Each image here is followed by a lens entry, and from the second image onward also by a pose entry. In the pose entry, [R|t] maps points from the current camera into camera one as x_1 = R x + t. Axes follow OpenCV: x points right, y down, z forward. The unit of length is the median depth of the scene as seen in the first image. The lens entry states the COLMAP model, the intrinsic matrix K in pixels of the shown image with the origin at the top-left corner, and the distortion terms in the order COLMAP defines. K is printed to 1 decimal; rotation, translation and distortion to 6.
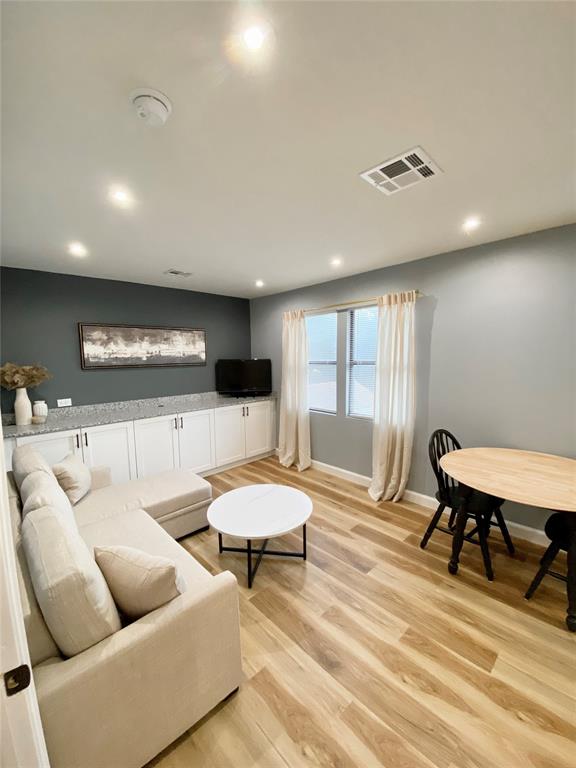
lens RADIAL K [[311.8, 0, 288.6], [0, 311.8, 382.1], [0, 0, 1]] dist [0.013908, -0.001075]
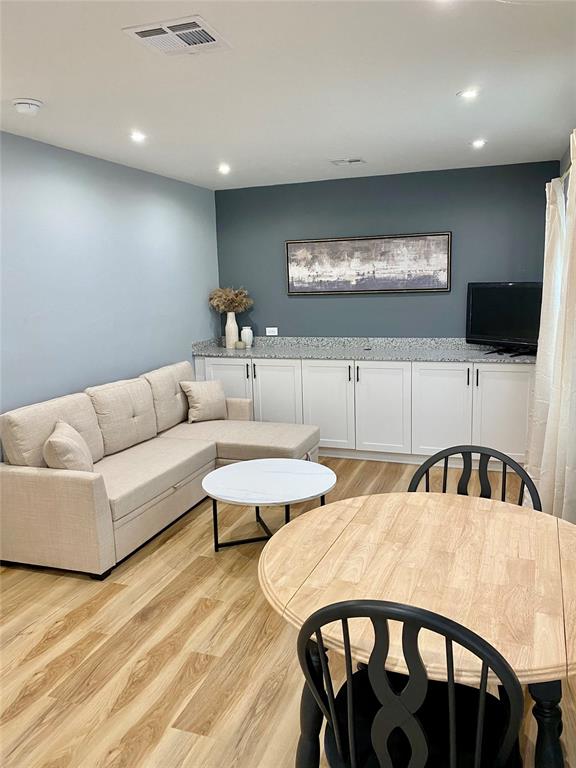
lens RADIAL K [[570.7, 0, 289.7], [0, 570.7, 385.8], [0, 0, 1]] dist [0.103514, 0.009688]
pose [[0.457622, 0.164584, -0.873782, 0.745150], [-0.060710, 0.986209, 0.153965, -0.036274], [0.887072, -0.017410, 0.461303, 0.251668]]
